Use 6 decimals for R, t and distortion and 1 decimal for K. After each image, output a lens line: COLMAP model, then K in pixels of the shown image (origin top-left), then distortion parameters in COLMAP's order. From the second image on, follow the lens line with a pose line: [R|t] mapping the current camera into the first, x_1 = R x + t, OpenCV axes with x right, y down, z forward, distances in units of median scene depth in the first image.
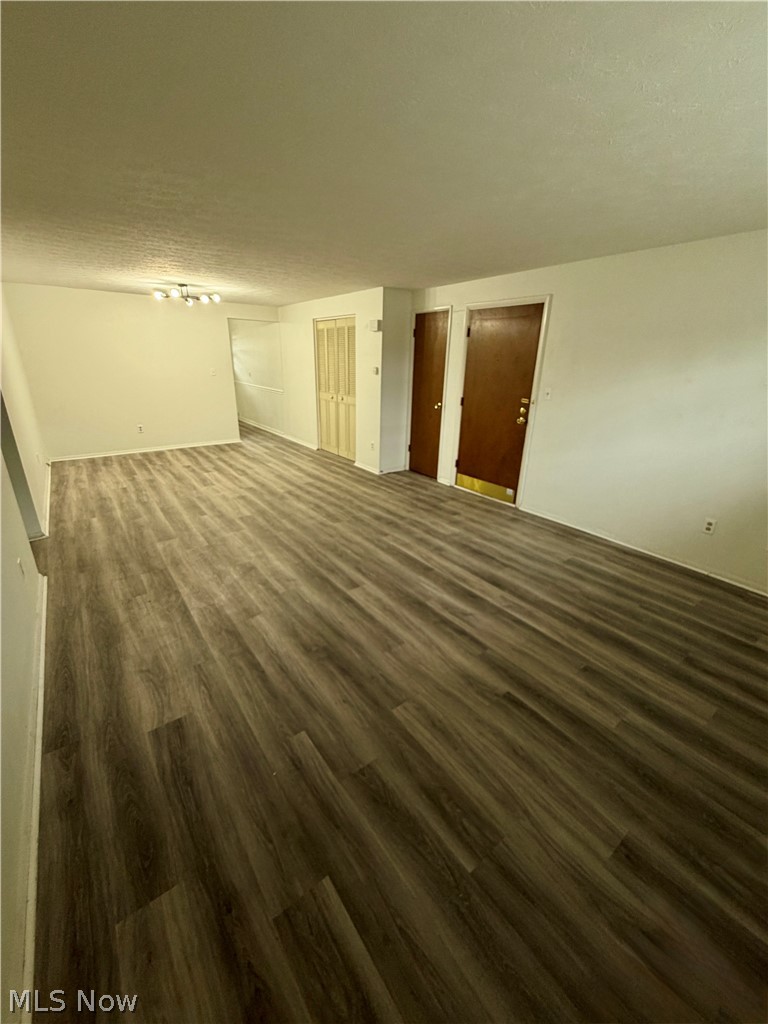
lens RADIAL K [[409.3, 0, 384.5], [0, 409.3, 508.1], [0, 0, 1]] dist [-0.003586, -0.000353]
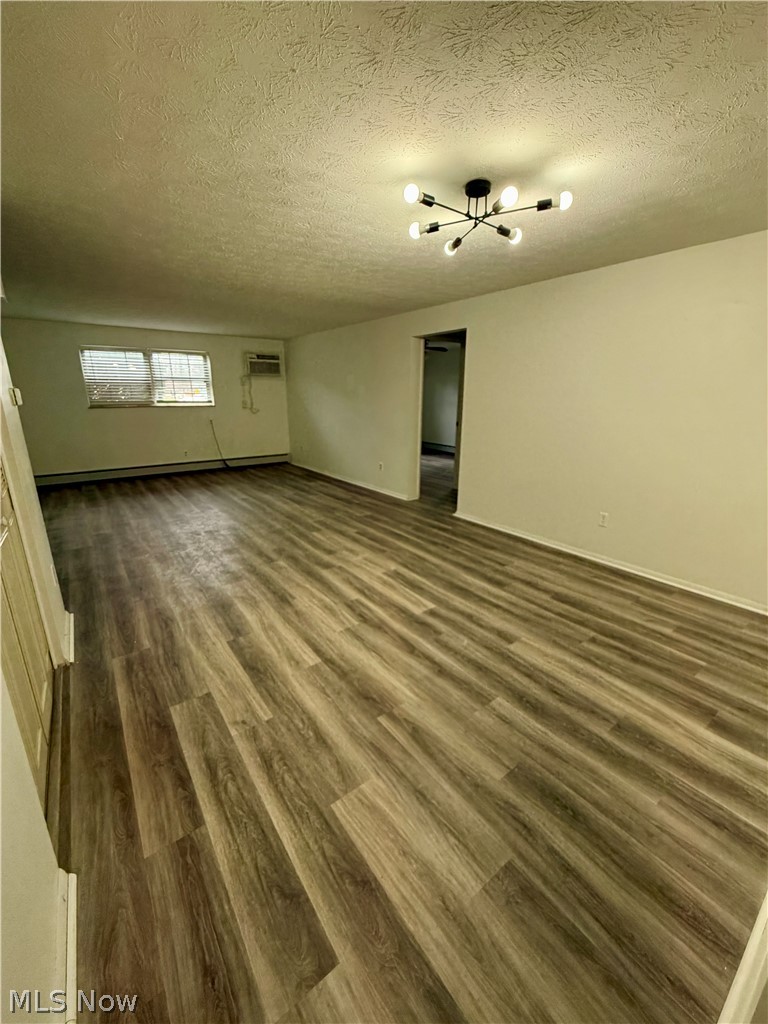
lens RADIAL K [[397.9, 0, 386.9], [0, 397.9, 531.6], [0, 0, 1]] dist [-0.000445, 0.000008]
pose [[-0.999650, -0.022649, -0.013693, -0.411538], [-0.026197, 0.773019, 0.633842, -0.508724], [-0.003771, 0.633979, -0.773341, 1.451139]]
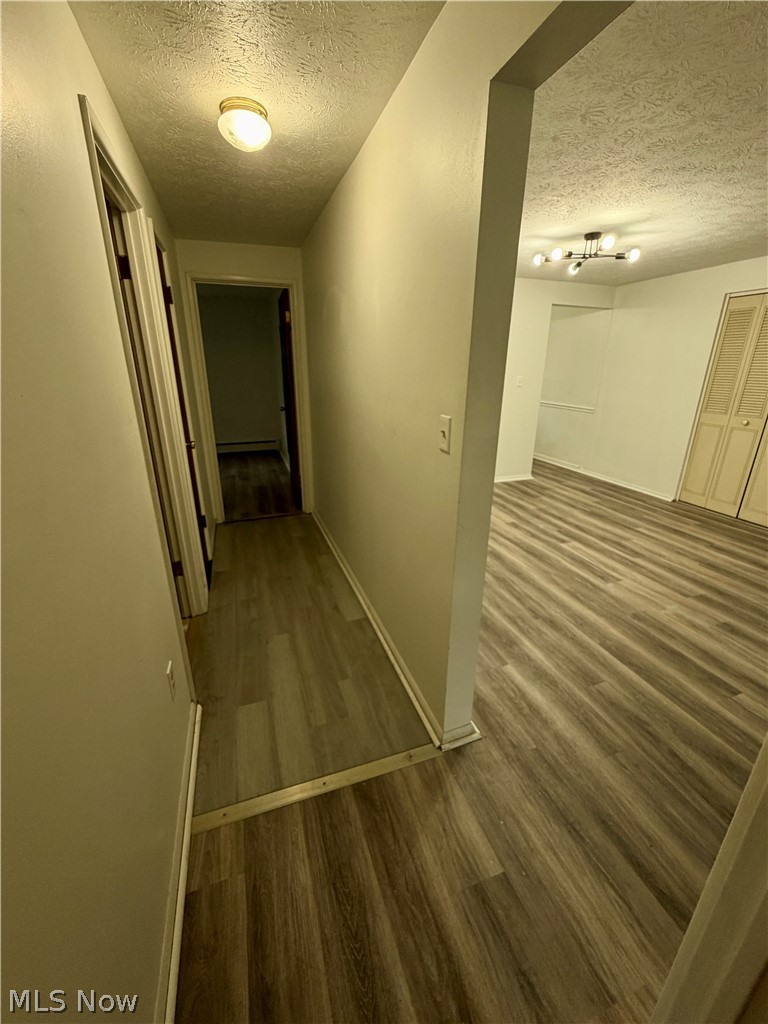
lens RADIAL K [[409.3, 0, 384.5], [0, 409.3, 508.1], [0, 0, 1]] dist [-0.003586, -0.000353]
pose [[0.952333, 0.082323, -0.293744, -0.569529], [-0.089041, 0.995982, -0.009545, -0.120898], [0.291778, 0.035246, 0.955837, 0.360636]]
